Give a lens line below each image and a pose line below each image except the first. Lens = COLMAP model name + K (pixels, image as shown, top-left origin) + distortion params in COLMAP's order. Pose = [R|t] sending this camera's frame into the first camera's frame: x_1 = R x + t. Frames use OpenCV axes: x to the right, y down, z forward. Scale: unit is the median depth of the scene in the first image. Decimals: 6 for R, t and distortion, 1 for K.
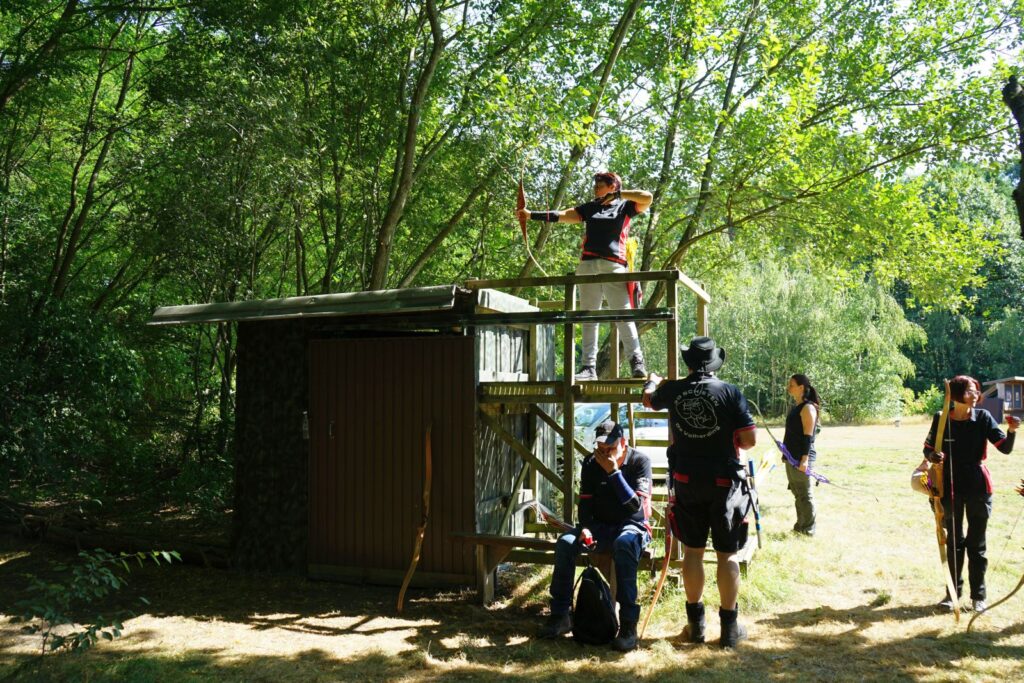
lens RADIAL K [[903.0, 0, 509.2], [0, 903.0, 344.9], [0, 0, 1]] dist [-0.032154, 0.032686]
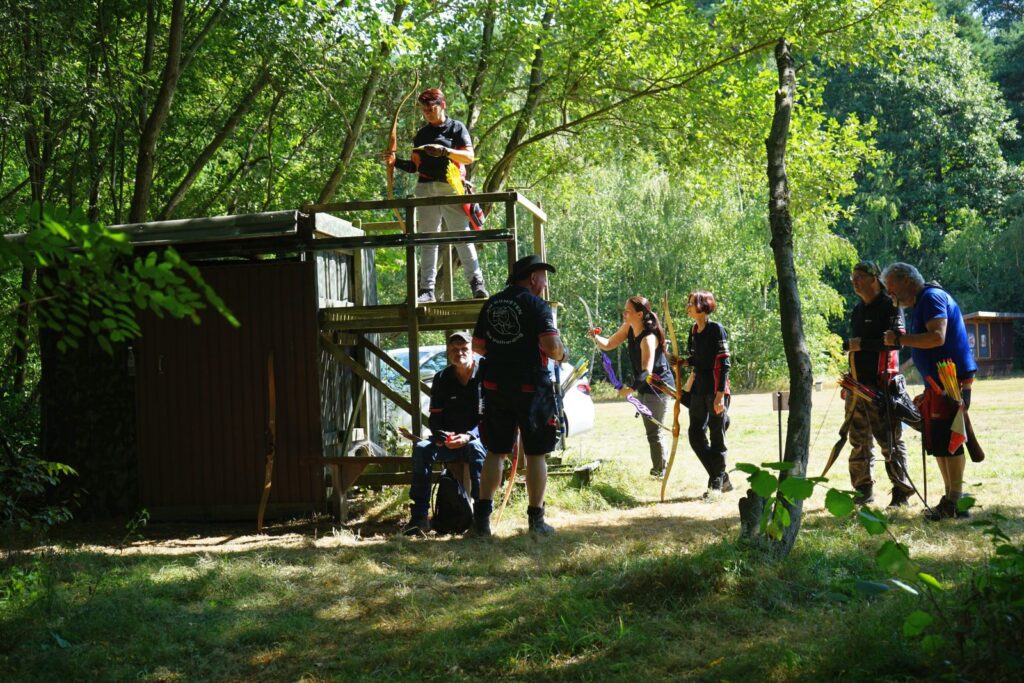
lens RADIAL K [[1563.8, 0, 513.0], [0, 1563.8, 340.9], [0, 0, 1]] dist [-0.010242, 0.000000]
pose [[0.979637, -0.035273, 0.197654, -0.140278], [0.028323, 0.998881, 0.037880, 0.015546], [-0.198769, -0.031511, 0.979540, -0.604231]]
